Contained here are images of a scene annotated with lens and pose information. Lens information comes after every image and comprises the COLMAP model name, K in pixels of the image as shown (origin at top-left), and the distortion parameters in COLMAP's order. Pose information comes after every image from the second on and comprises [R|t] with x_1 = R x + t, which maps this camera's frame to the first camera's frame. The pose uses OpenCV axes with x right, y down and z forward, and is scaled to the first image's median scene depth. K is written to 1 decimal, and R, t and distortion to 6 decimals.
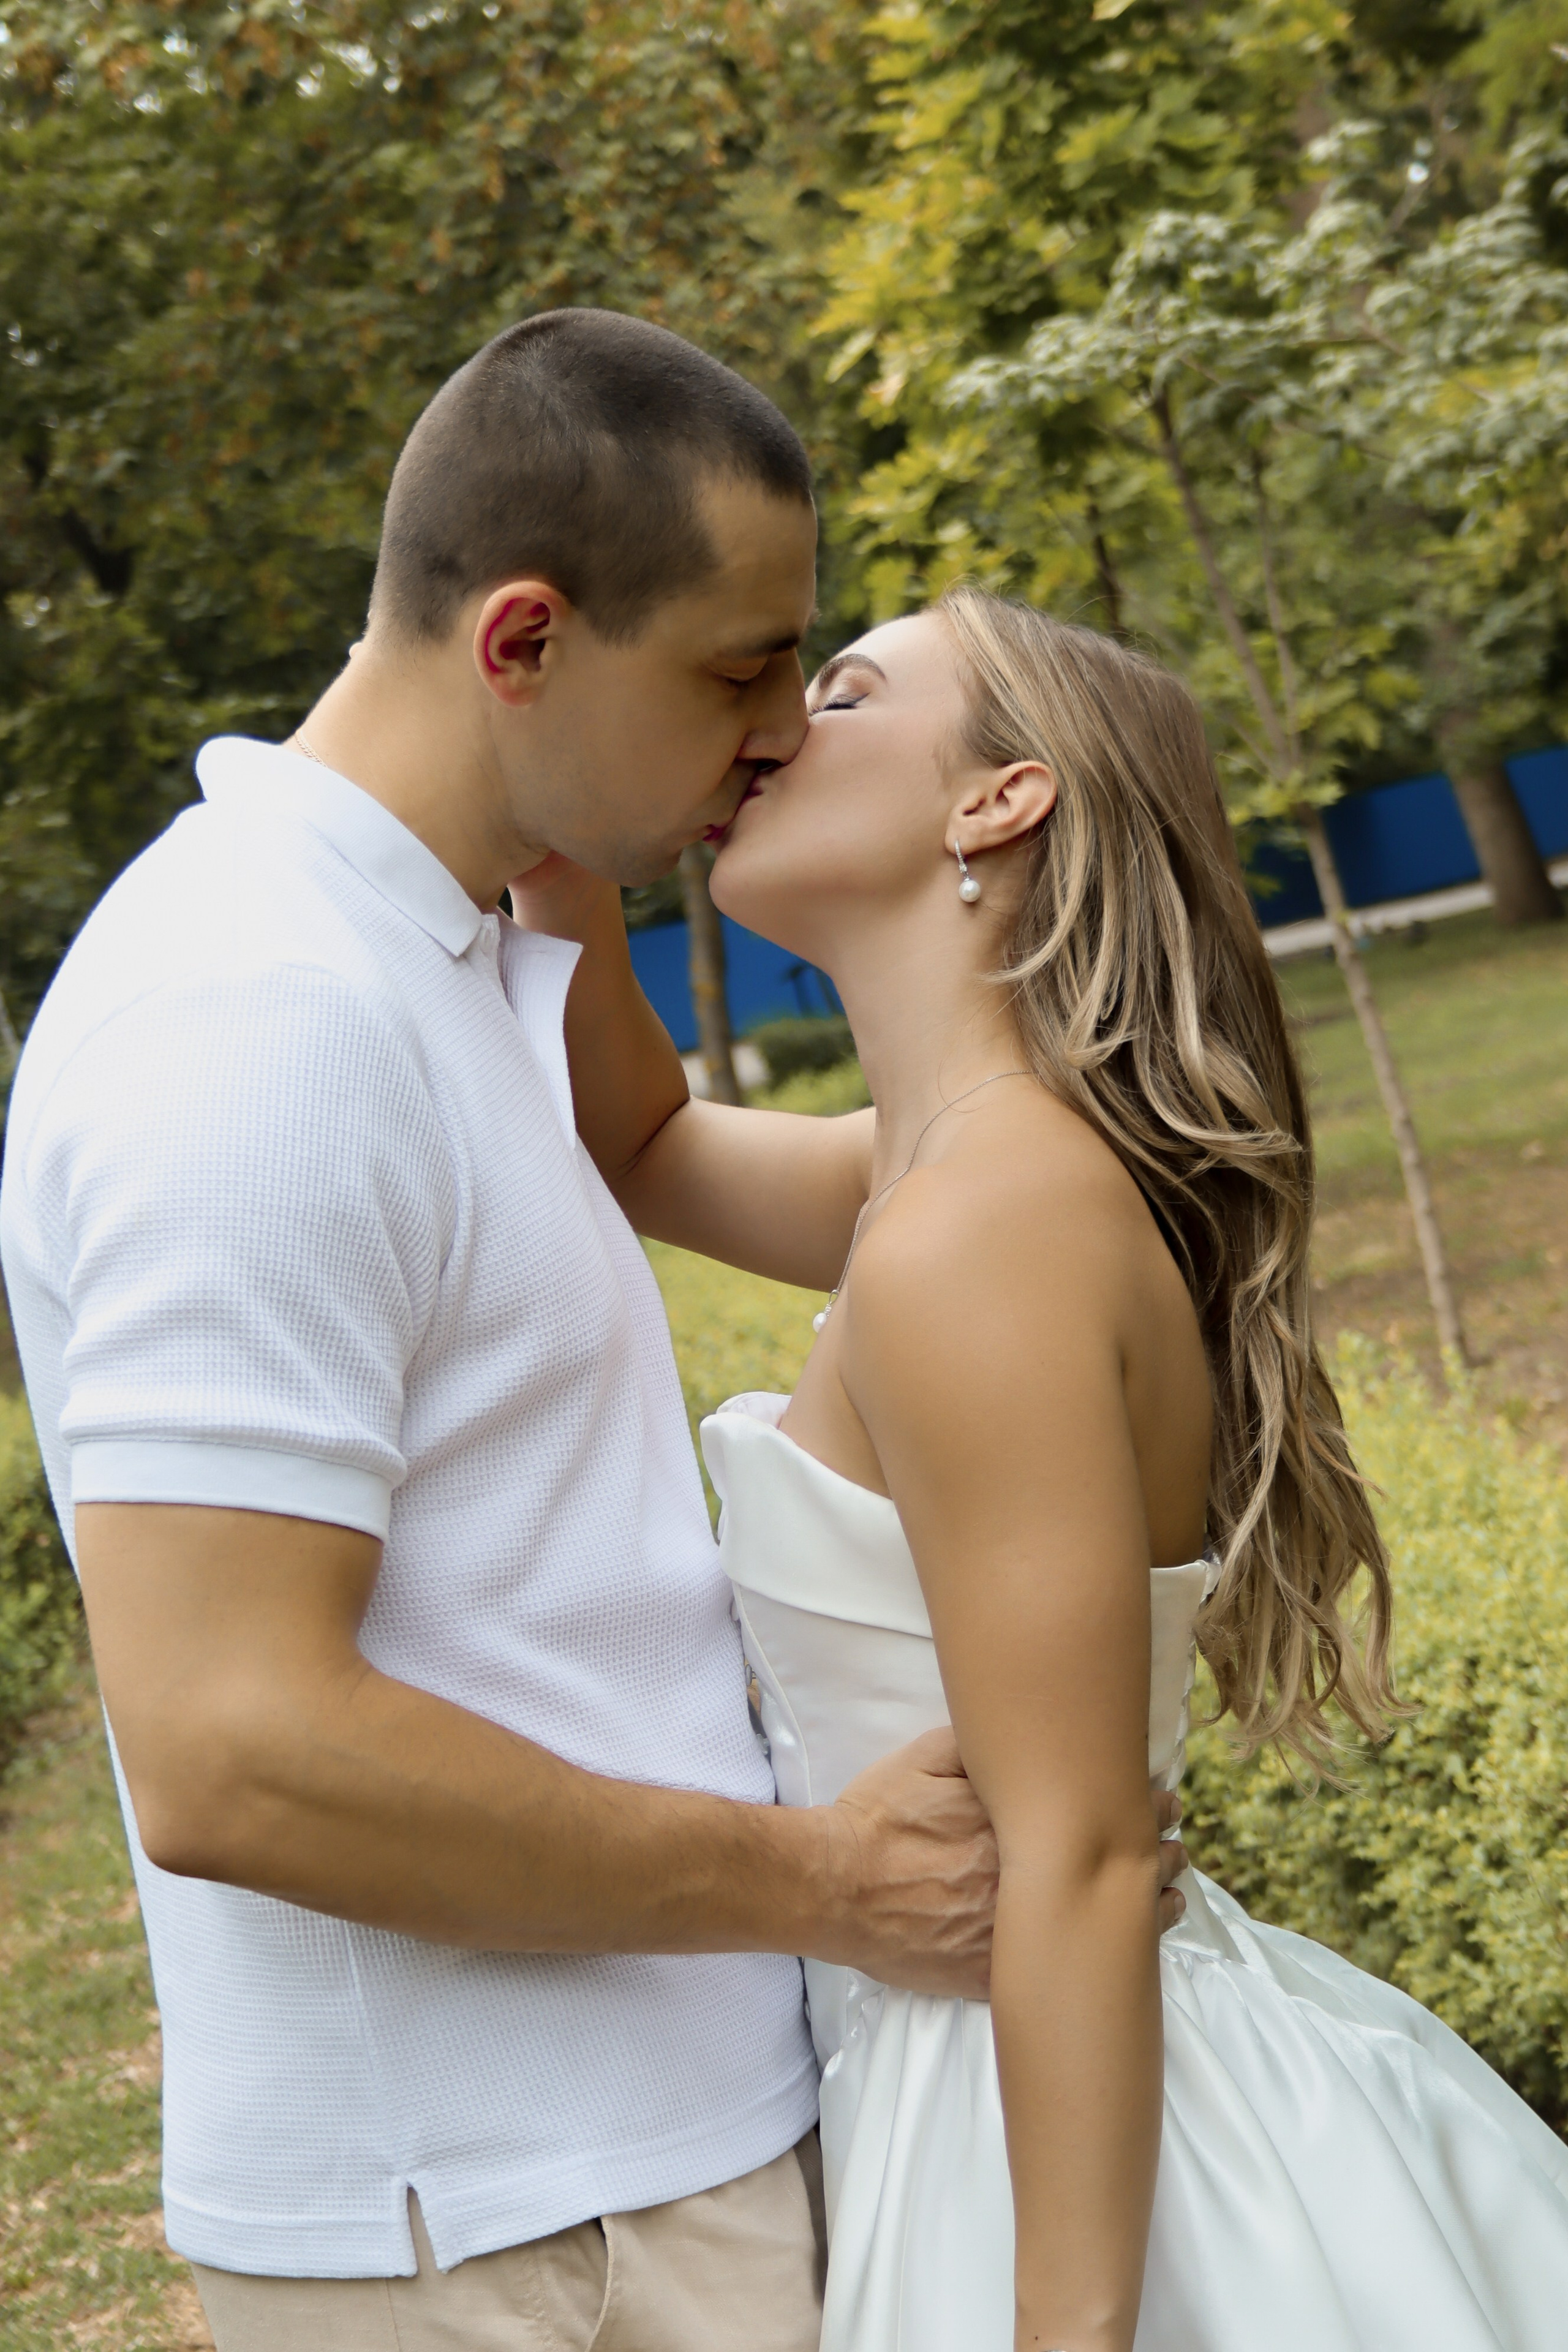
lens RADIAL K [[5003.5, 0, 784.0], [0, 5003.5, 1176.0], [0, 0, 1]] dist [-0.035575, -0.152401]
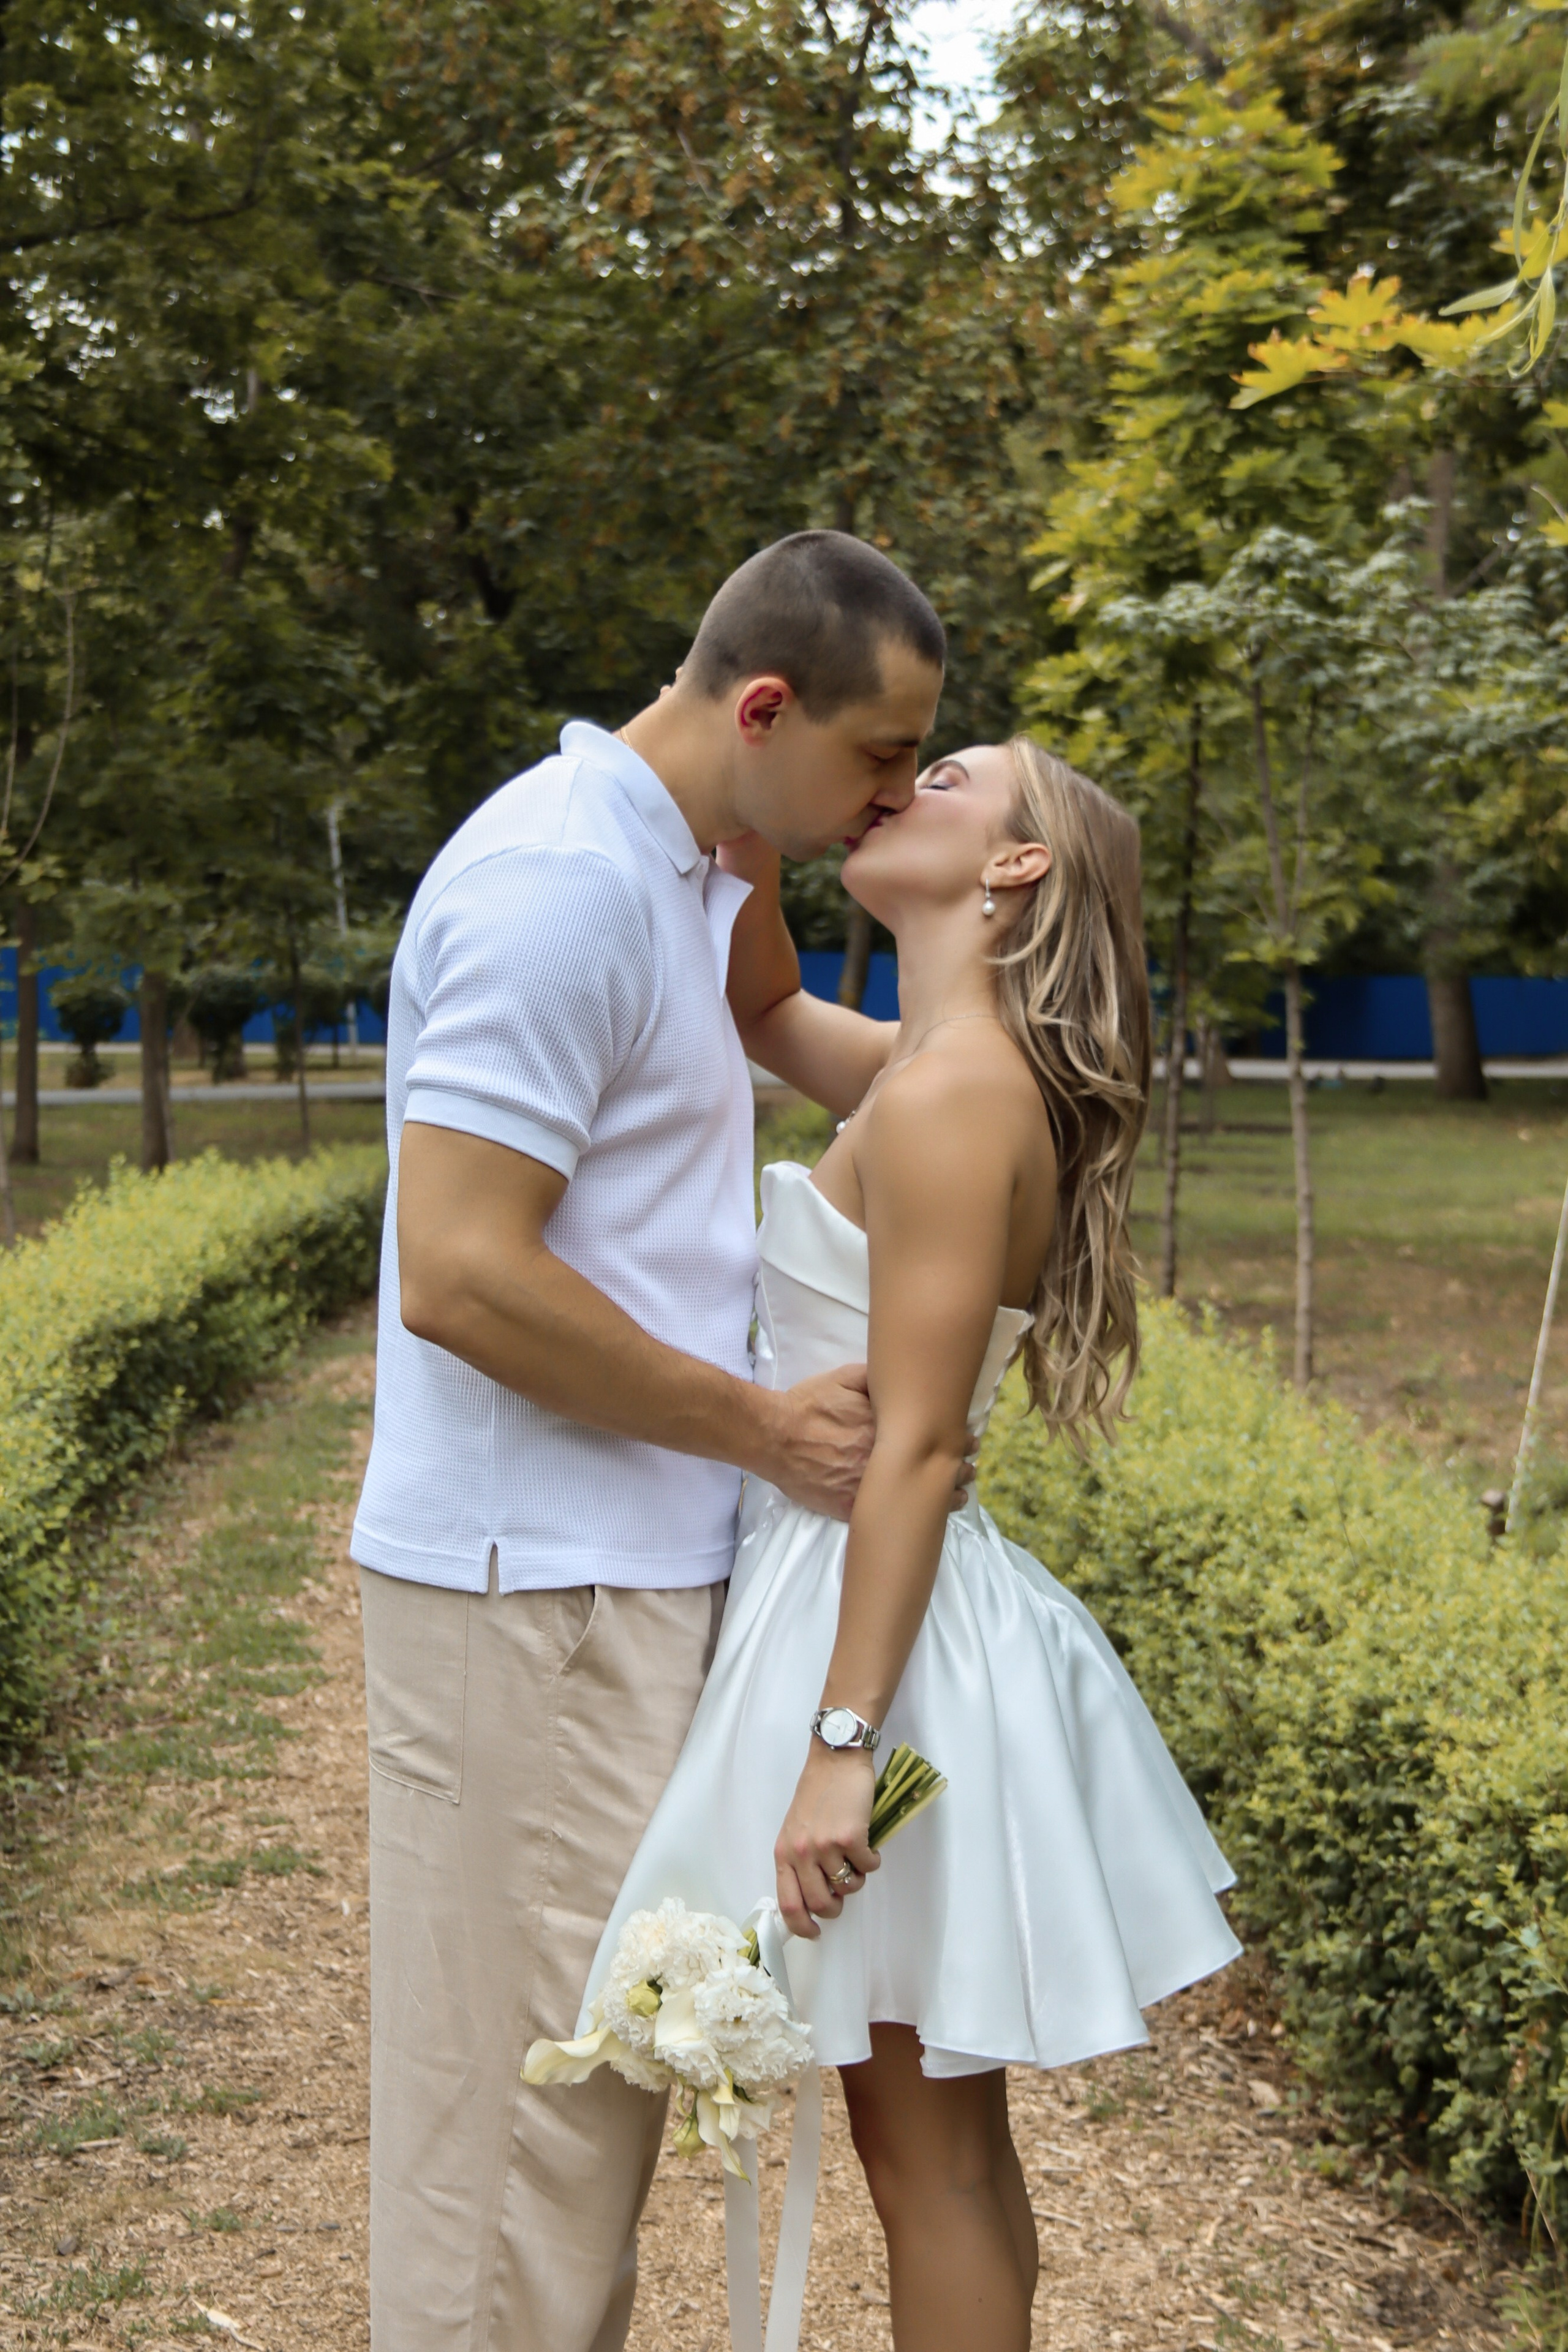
lens RADIAL K [[4479.9, 0, 513.0], [0, 4479.9, 1379.3], [0, 0, 1]] dist [0.038662, -1.915041]
pose [[0.968201, 0.237396, -0.078935, 0.021010], [-0.234301, 0.971050, 0.046530, 0.034438], [0.087696, -0.026556, 0.995793, -0.283105]]
